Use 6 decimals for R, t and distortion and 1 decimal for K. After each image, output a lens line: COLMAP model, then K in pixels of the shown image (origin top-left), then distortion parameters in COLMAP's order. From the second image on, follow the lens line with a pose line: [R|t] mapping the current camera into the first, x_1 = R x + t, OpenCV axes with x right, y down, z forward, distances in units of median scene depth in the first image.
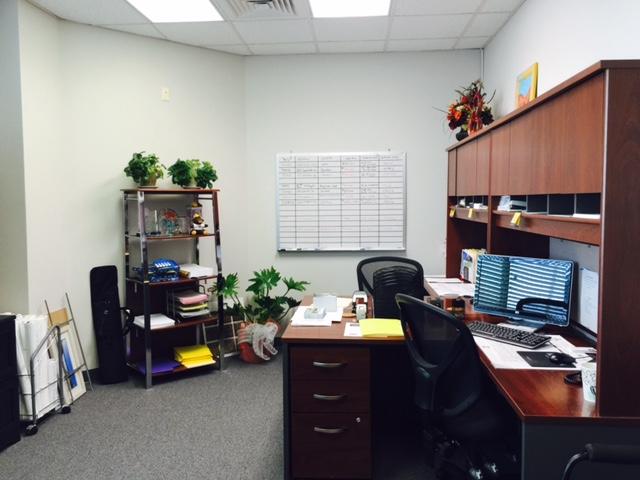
lens RADIAL K [[549.4, 0, 321.0], [0, 549.4, 238.3], [0, 0, 1]] dist [0.056886, -0.051923]
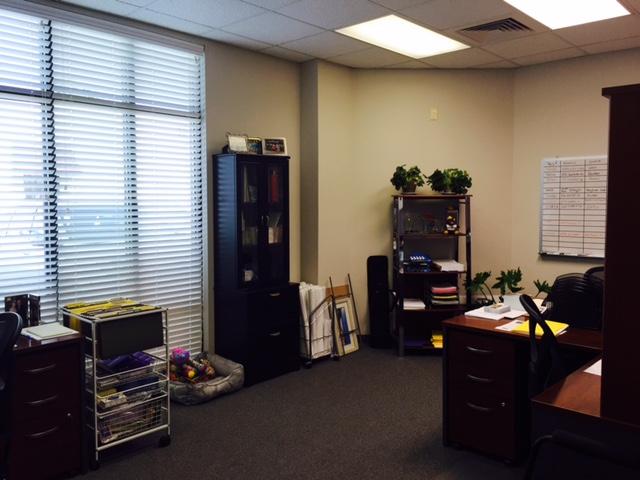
lens RADIAL K [[549.4, 0, 321.0], [0, 549.4, 241.1], [0, 0, 1]] dist [0.056886, -0.051923]
pose [[0.779531, 0.051268, -0.624262, 0.291672], [-0.047450, 0.998614, 0.022760, -0.006055], [0.624563, 0.011879, 0.780884, -0.069371]]
